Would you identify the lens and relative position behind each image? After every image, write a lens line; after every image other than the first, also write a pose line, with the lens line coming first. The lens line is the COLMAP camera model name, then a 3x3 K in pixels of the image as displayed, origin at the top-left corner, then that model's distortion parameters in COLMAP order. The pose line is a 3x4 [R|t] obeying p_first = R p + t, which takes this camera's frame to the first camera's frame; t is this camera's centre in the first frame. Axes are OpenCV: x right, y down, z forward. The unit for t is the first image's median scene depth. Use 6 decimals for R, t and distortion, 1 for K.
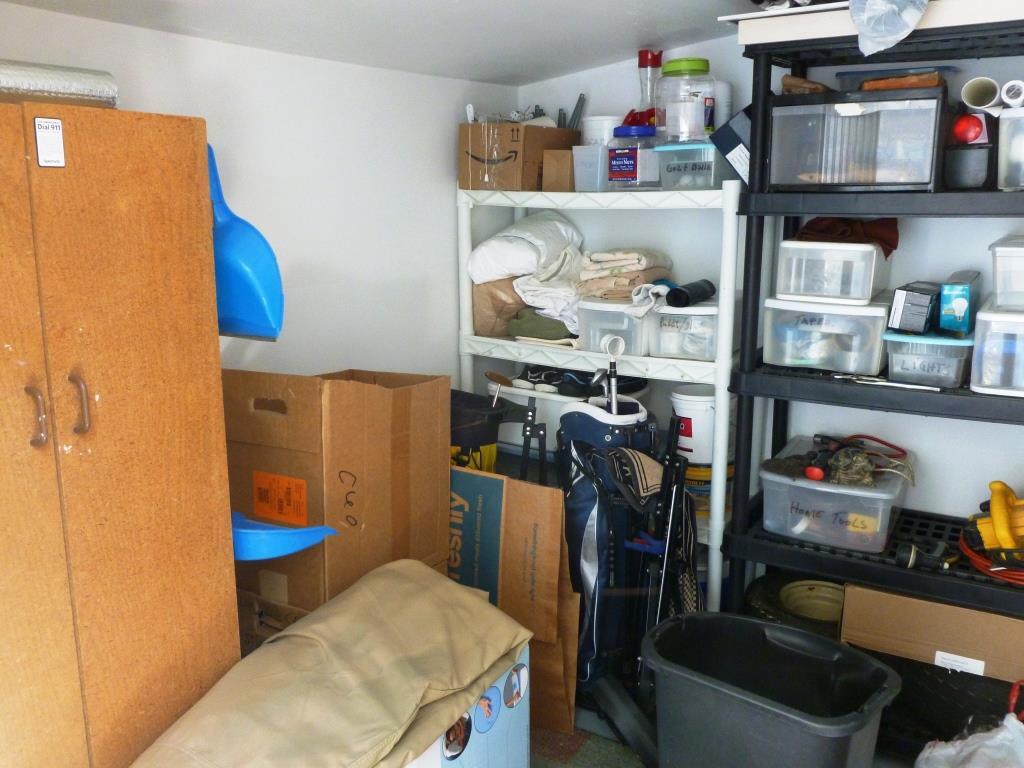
lens RADIAL K [[870.7, 0, 495.9], [0, 870.7, 381.9], [0, 0, 1]] dist [-0.038456, 0.008579]
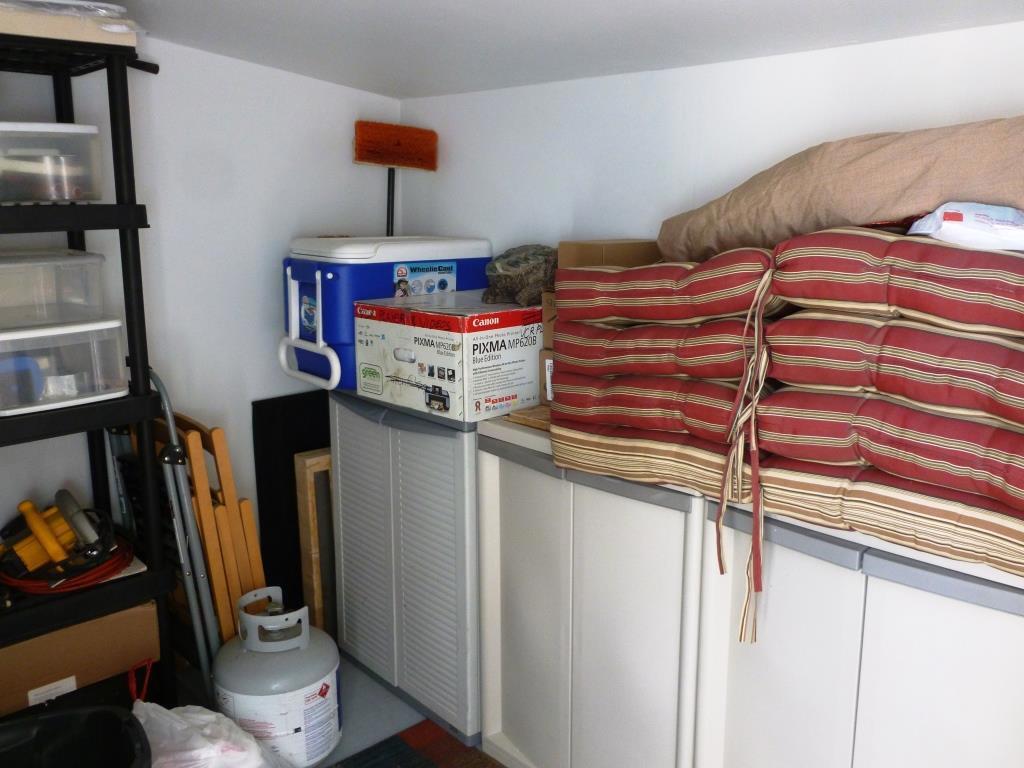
lens RADIAL K [[870.7, 0, 495.9], [0, 870.7, 381.9], [0, 0, 1]] dist [-0.038456, 0.008579]
pose [[0.235330, -0.185742, 0.954002, -0.194536], [0.201164, 0.969622, 0.139161, -0.043548], [-0.950870, 0.159162, 0.265546, 0.196611]]
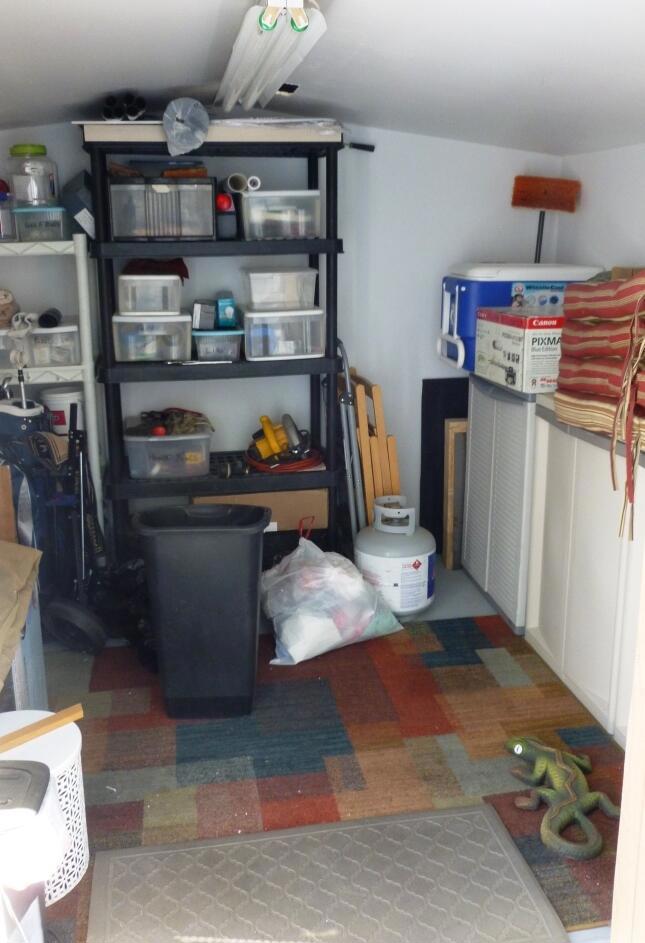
lens RADIAL K [[892.3, 0, 313.3], [0, 892.3, 470.5], [0, 0, 1]] dist [-0.071999, 0.009809]
pose [[0.732100, -0.166435, 0.660552, -0.478077], [0.142409, 0.985660, 0.090515, 0.073705], [-0.666144, 0.027802, 0.745304, -0.326578]]
